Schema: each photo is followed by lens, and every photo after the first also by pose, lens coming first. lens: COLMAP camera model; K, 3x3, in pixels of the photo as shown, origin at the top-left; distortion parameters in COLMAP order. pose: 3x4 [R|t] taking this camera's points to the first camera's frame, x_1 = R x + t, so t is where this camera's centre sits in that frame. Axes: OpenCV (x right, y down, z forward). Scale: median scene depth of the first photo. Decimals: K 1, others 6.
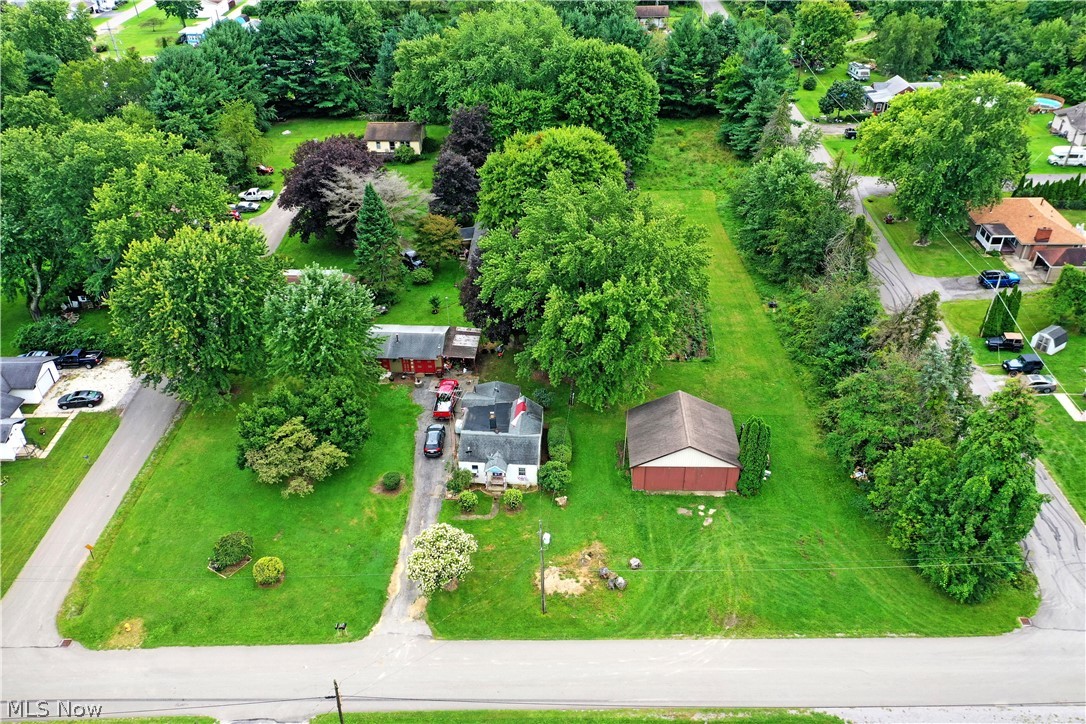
lens RADIAL K [[862.3, 0, 543.0], [0, 862.3, 362.0], [0, 0, 1]] dist [0.016731, -0.004215]
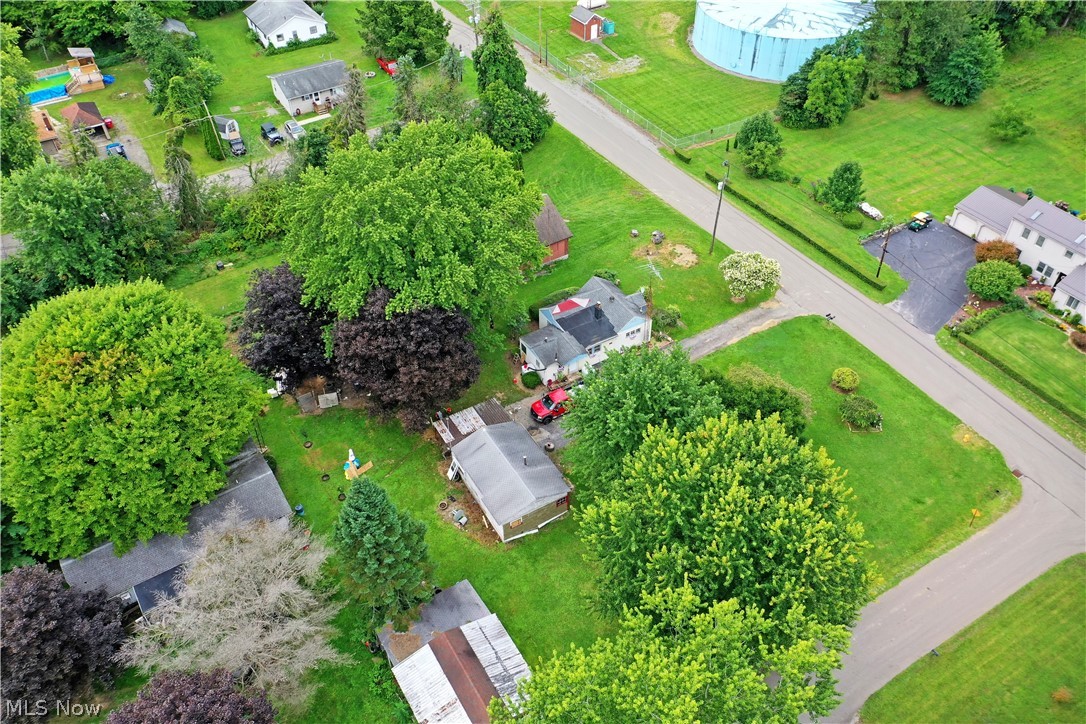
lens RADIAL K [[862.3, 0, 543.0], [0, 862.3, 362.0], [0, 0, 1]] dist [0.016731, -0.004215]
pose [[-0.554486, -0.552964, 0.621913, -0.595092], [0.485759, 0.391733, 0.781398, -0.633399], [-0.675709, 0.735374, 0.051397, 0.903858]]
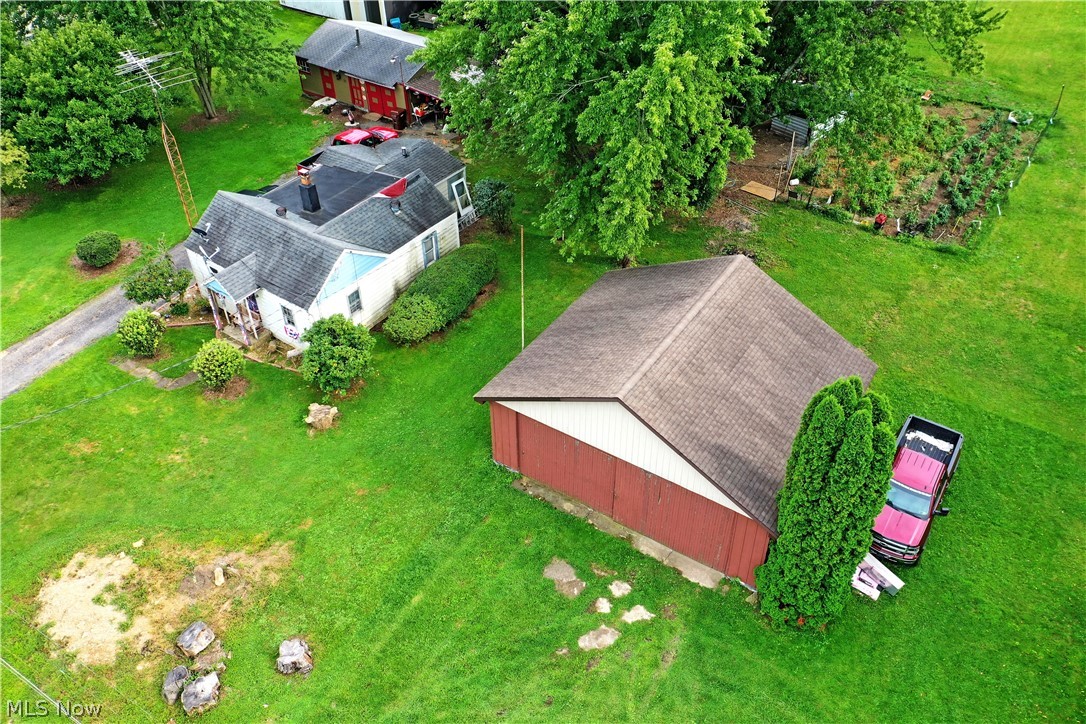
lens RADIAL K [[862.3, 0, 543.0], [0, 862.3, 362.0], [0, 0, 1]] dist [0.016731, -0.004215]
pose [[0.846293, 0.345311, -0.405646, 0.217085], [-0.295956, 0.937905, 0.180953, 0.030205], [0.442943, -0.033086, 0.895939, 0.574888]]
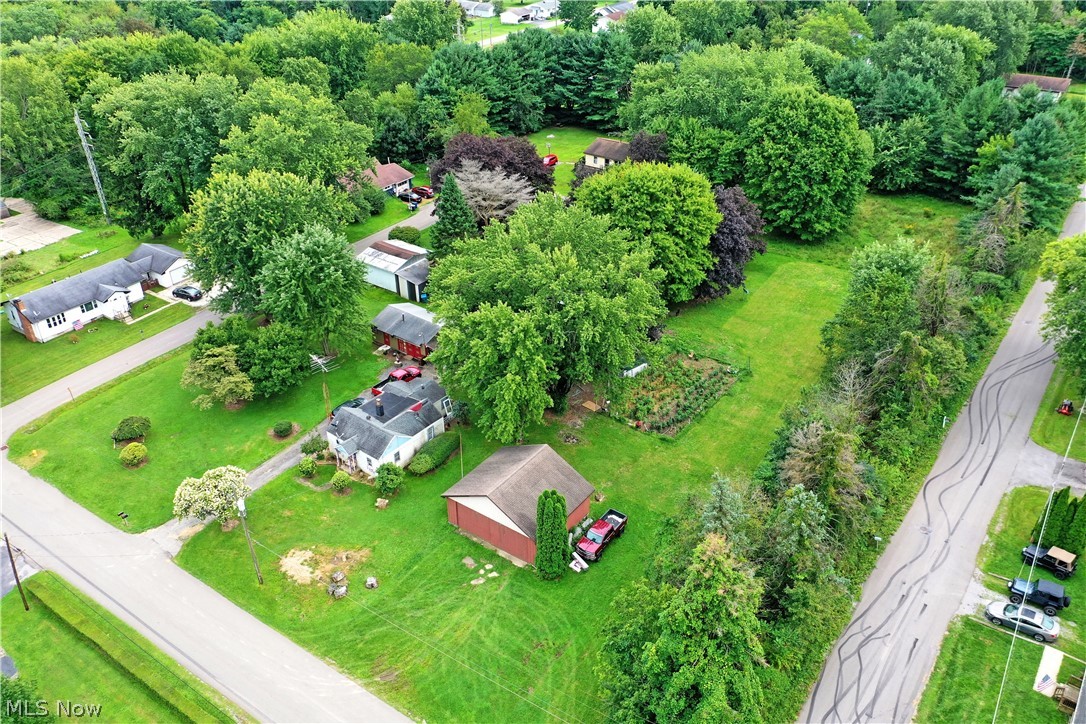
lens RADIAL K [[862.3, 0, 543.0], [0, 862.3, 362.0], [0, 0, 1]] dist [0.016731, -0.004215]
pose [[0.824896, 0.298164, -0.480255, 0.498330], [-0.318336, 0.947082, 0.041212, -0.075082], [0.467128, 0.118886, 0.876160, 0.170236]]
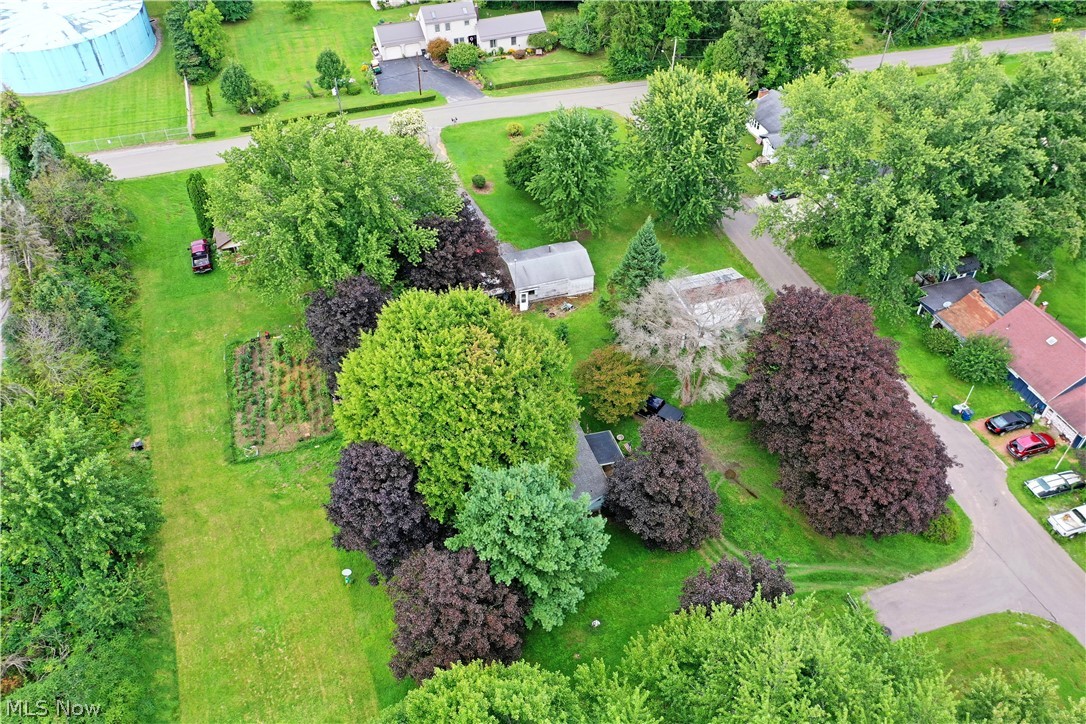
lens RADIAL K [[862.3, 0, 543.0], [0, 862.3, 362.0], [0, 0, 1]] dist [0.016731, -0.004215]
pose [[-0.934290, 0.257253, -0.246827, 0.123345], [-0.186758, 0.236582, 0.953494, -0.957747], [0.303684, 0.936936, -0.172992, 1.314161]]
